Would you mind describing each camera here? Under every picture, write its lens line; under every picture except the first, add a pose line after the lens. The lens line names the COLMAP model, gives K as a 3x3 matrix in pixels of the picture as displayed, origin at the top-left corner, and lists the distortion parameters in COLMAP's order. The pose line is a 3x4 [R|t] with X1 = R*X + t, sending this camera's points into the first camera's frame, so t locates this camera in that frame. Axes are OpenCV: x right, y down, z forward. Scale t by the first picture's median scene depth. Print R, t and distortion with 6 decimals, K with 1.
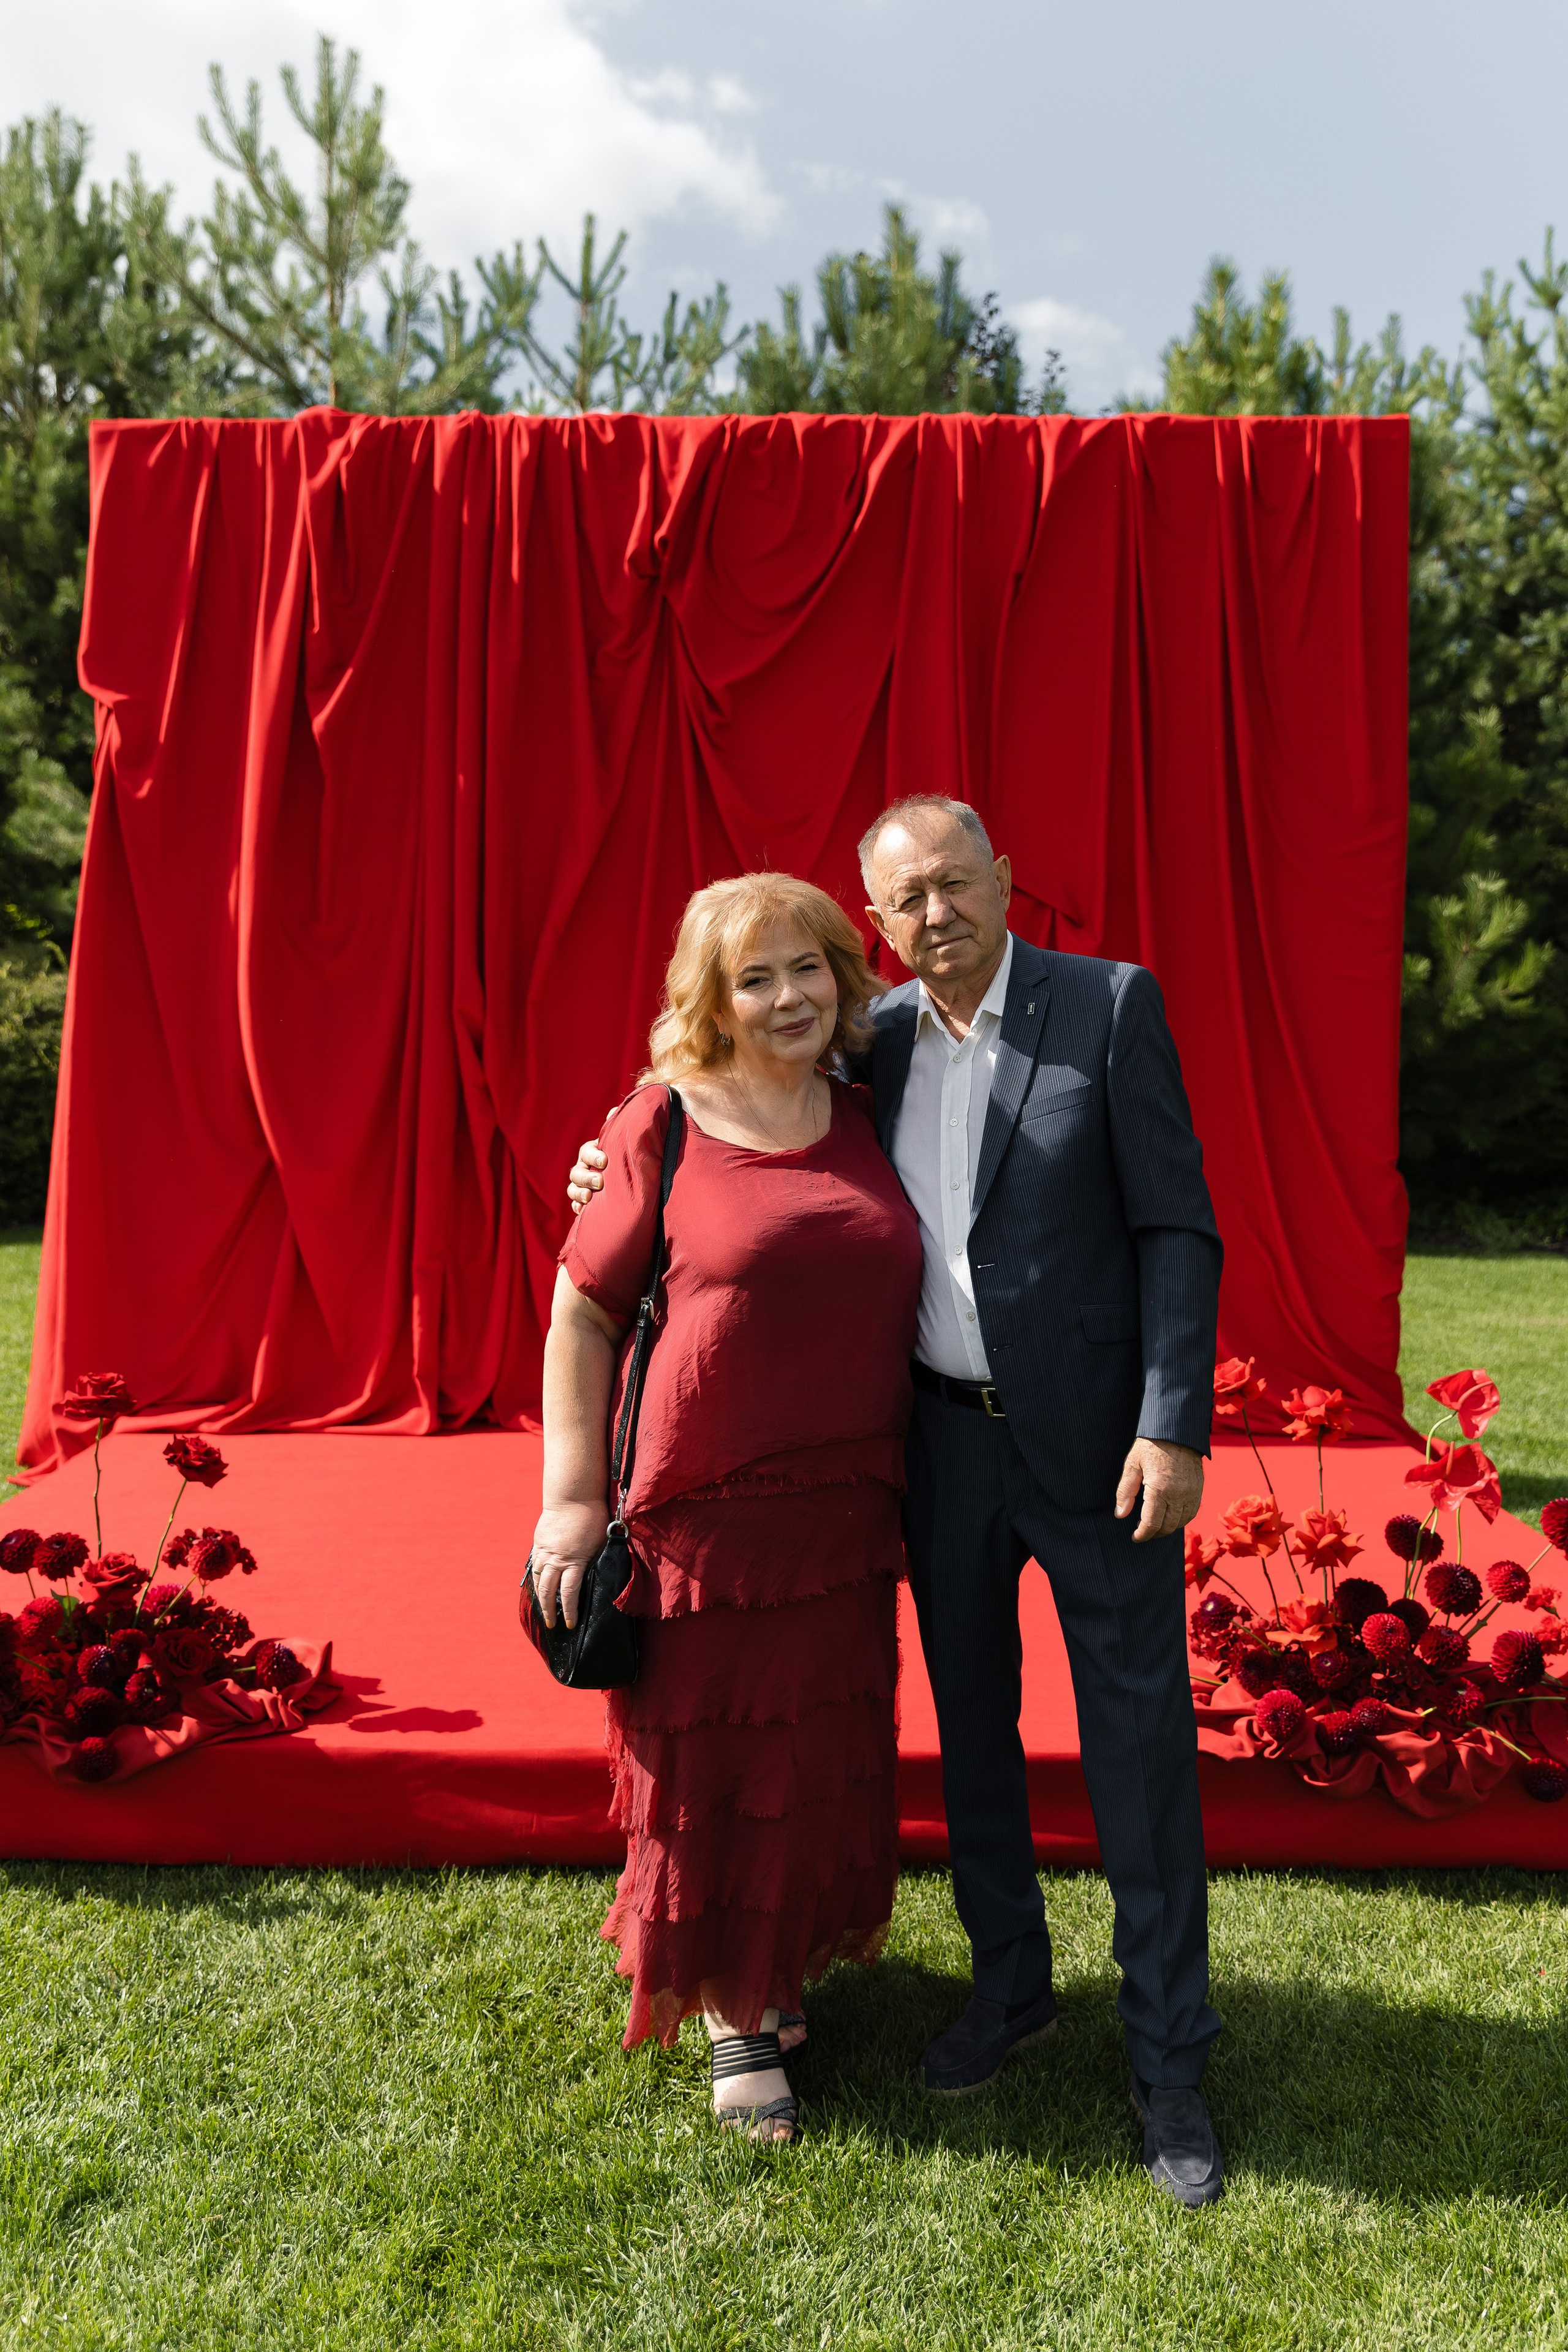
lens RADIAL K [[1972.9, 0, 767.1], [0, 1972.9, 1165.2], [0, 0, 1]] dist [0.021602, -0.033164]
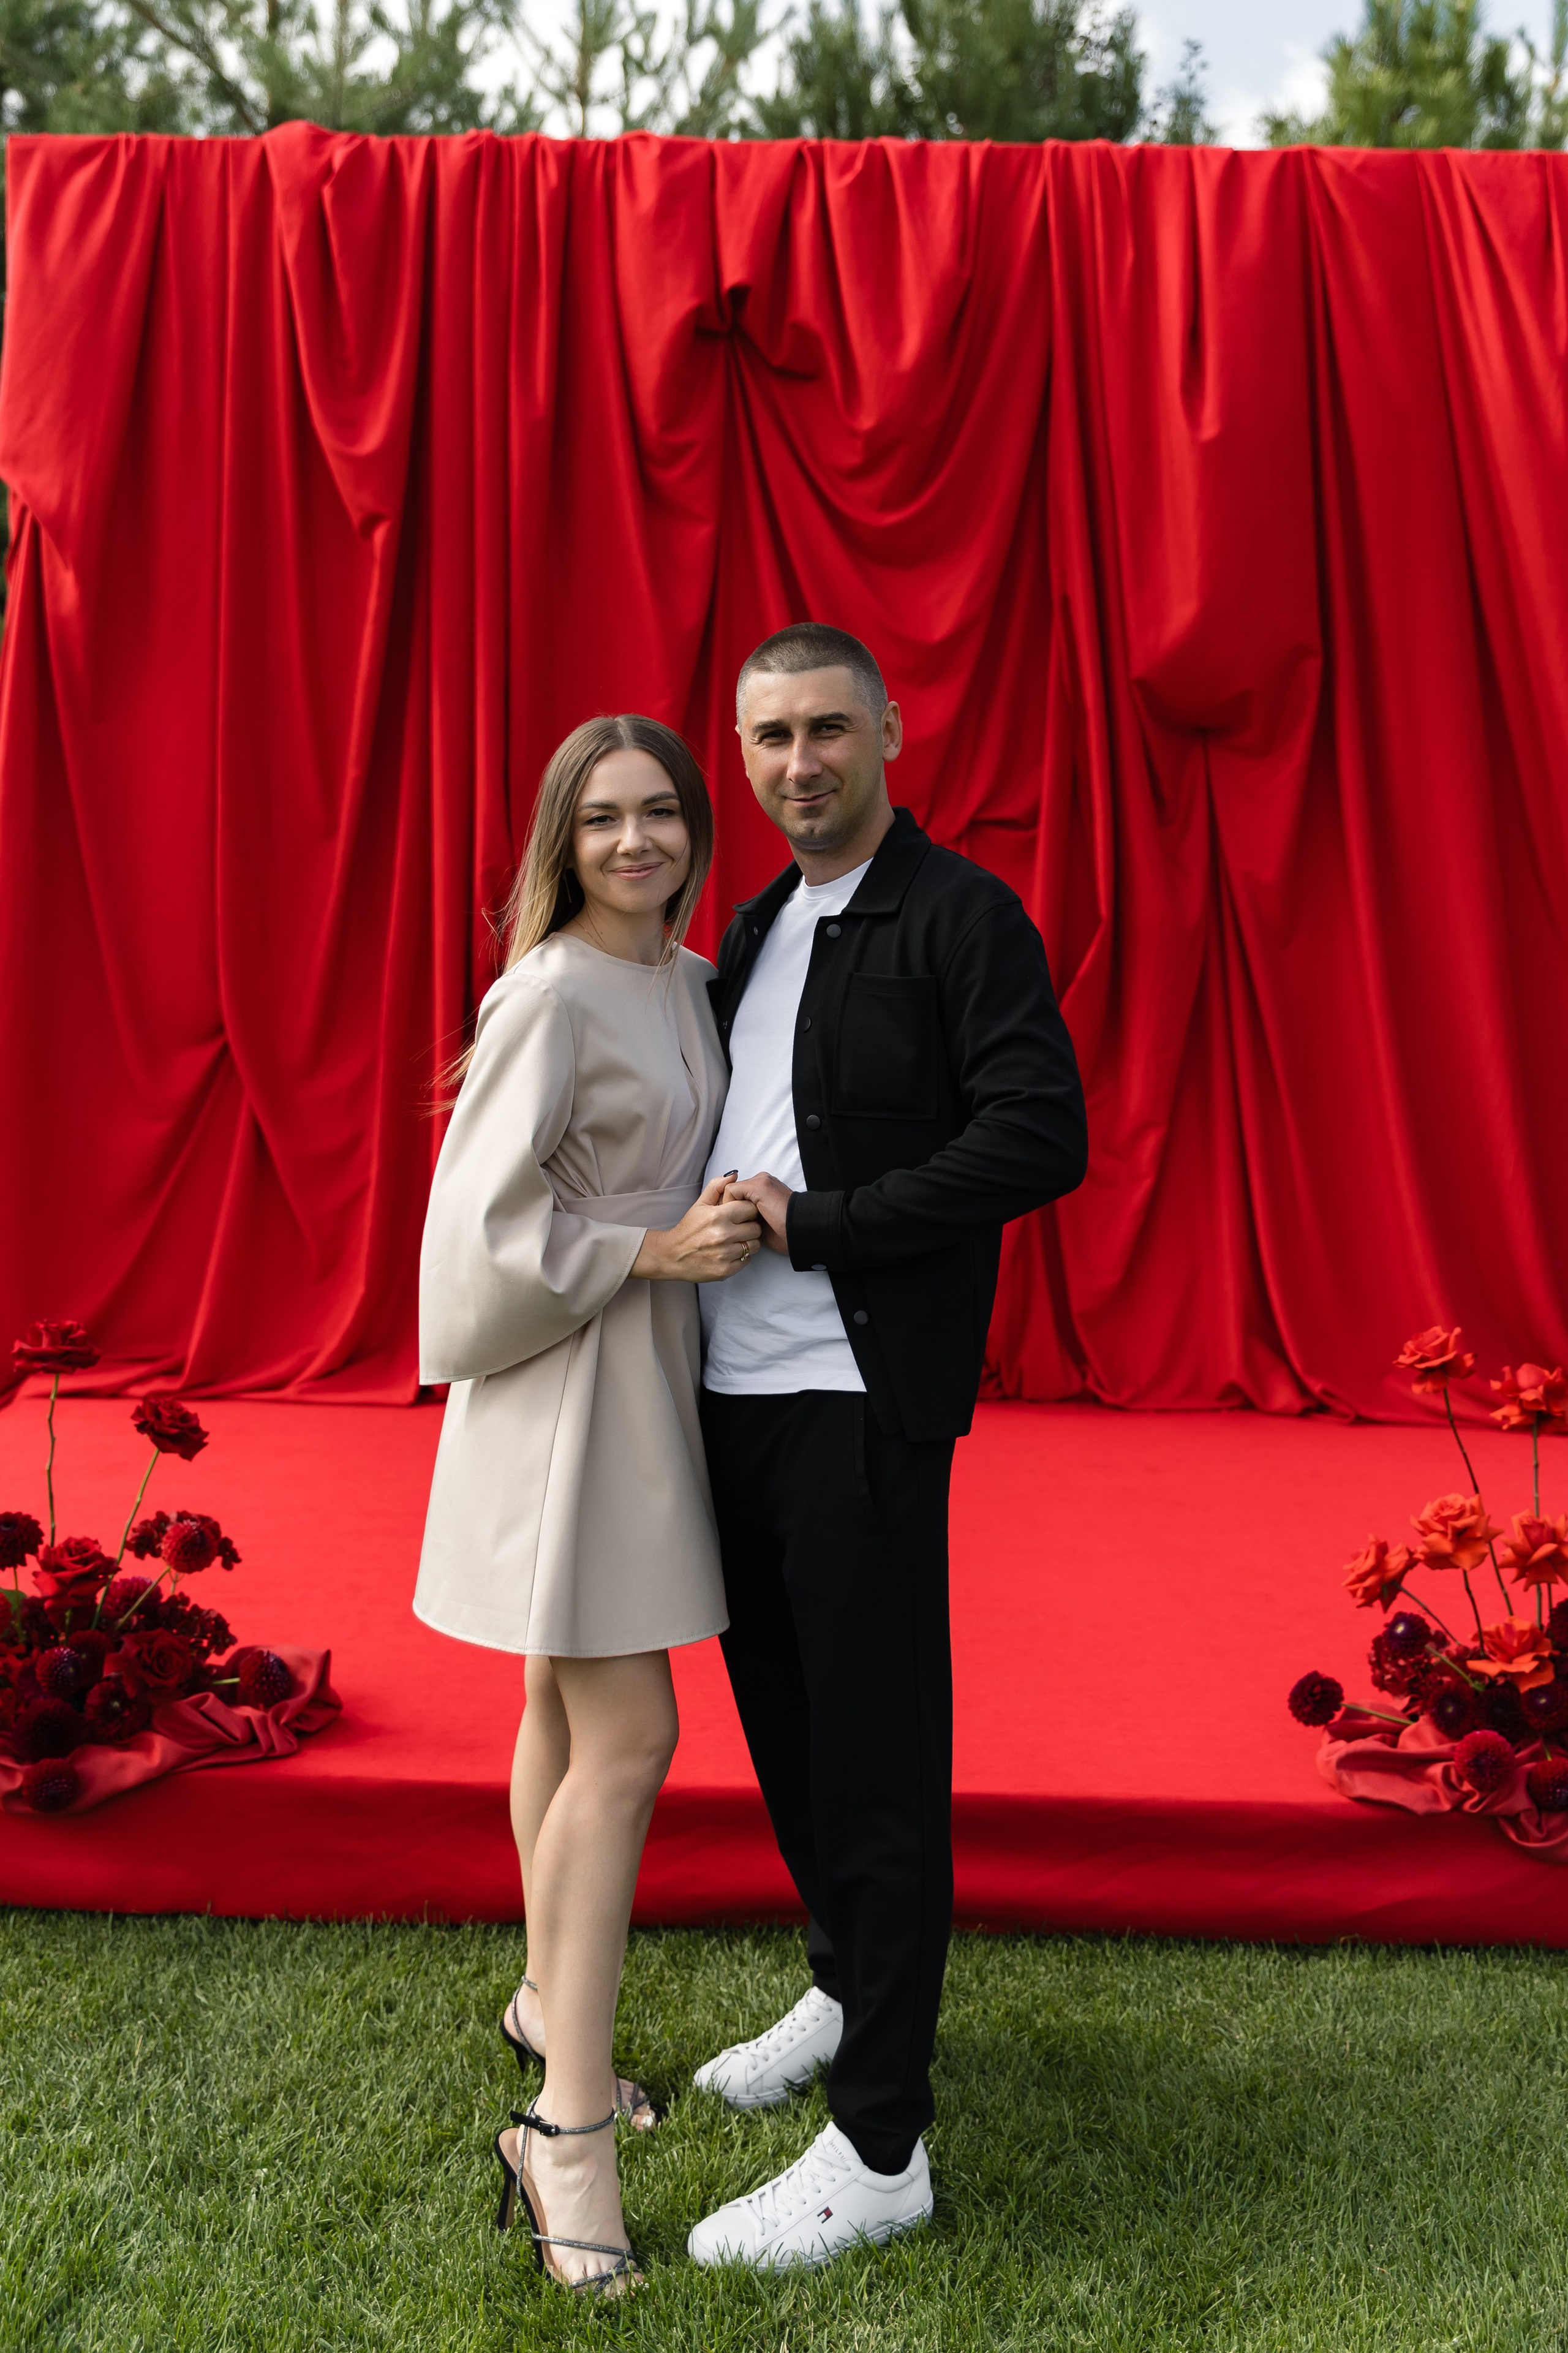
lens RADIAL K [[2510.2, 0, 774.9], [0, 2510.2, 1119.7], [0, 0, 1]] dist [0.009367, 0.000000]
pose [[0.999802, 0.017797, -0.008889, -0.030179], [-0.017640, 0.999693, 0.017402, -0.001917], [0.009196, -0.017242, 0.999809, -0.043617]]
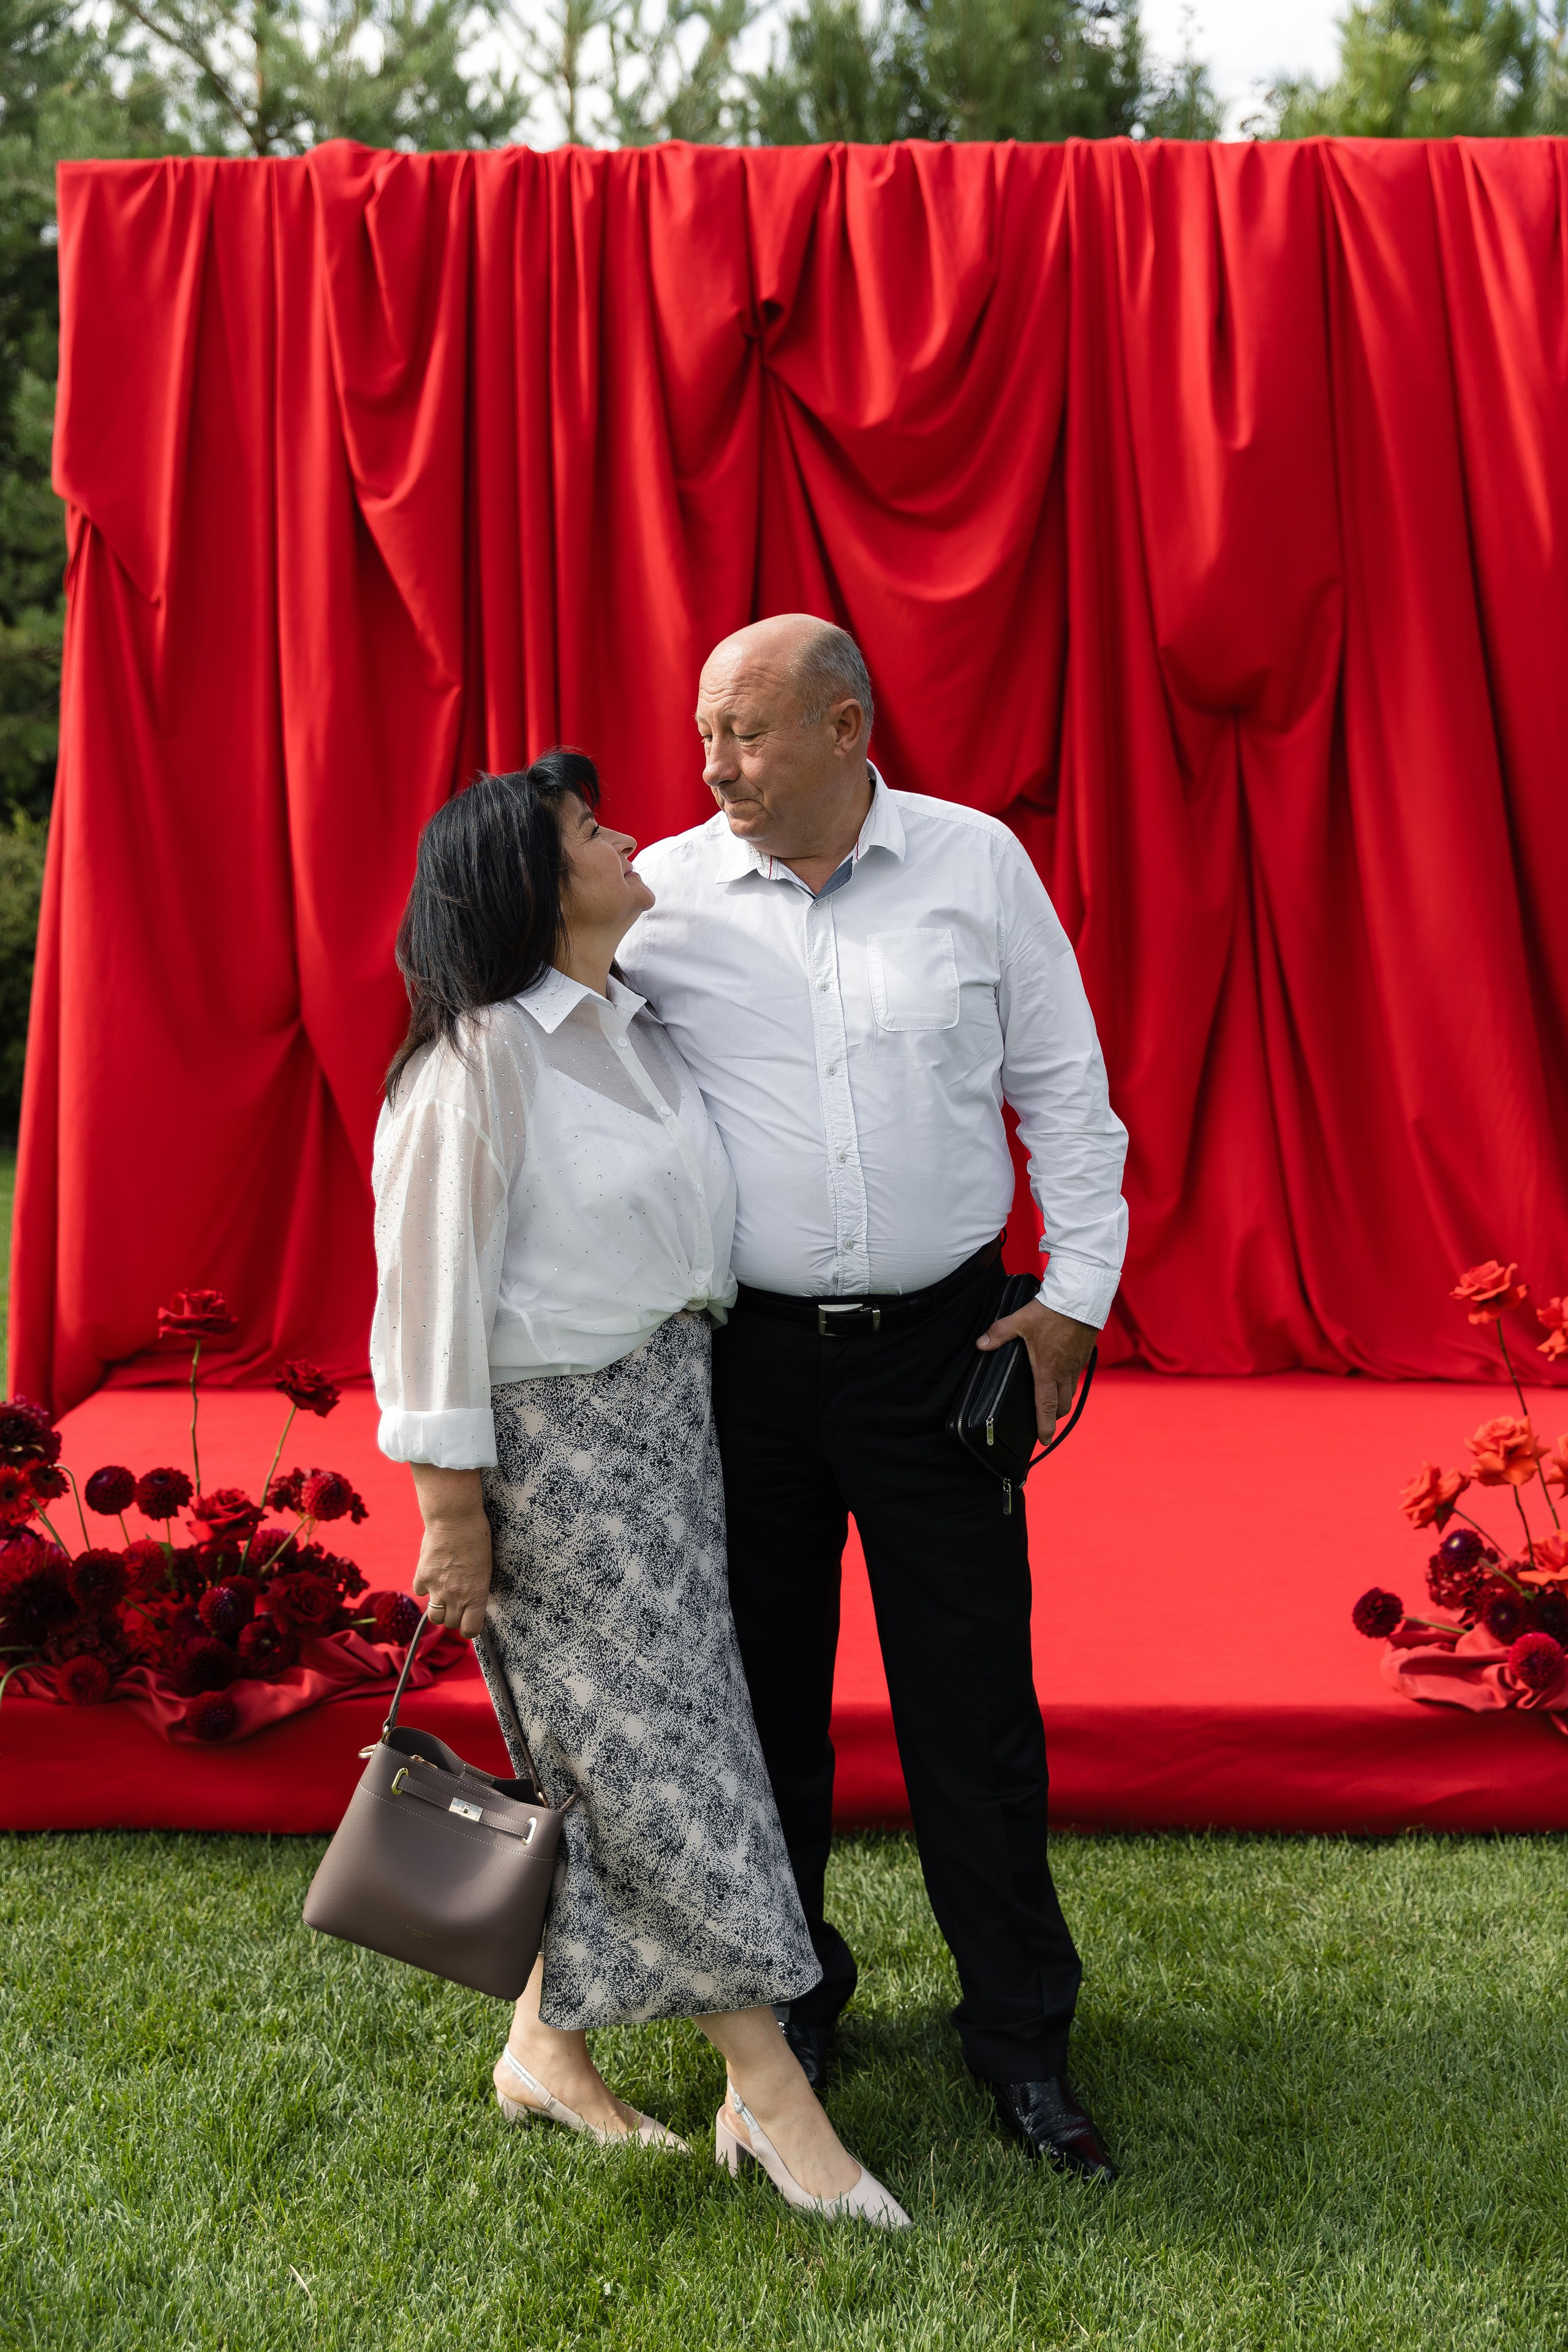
lens RADIAL K [[2563.9, 0, 793.9], [0, 2563.9, 1147.9], [0, 0, 1]] dist [0.008589, 0.000000]
pose [[0.999943, -0.007611, -0.007438, -0.061720], [0.007817, 0.999572, 0.028199, 0.011703], [0.007220, -0.028255, 0.999575, -0.144907]]
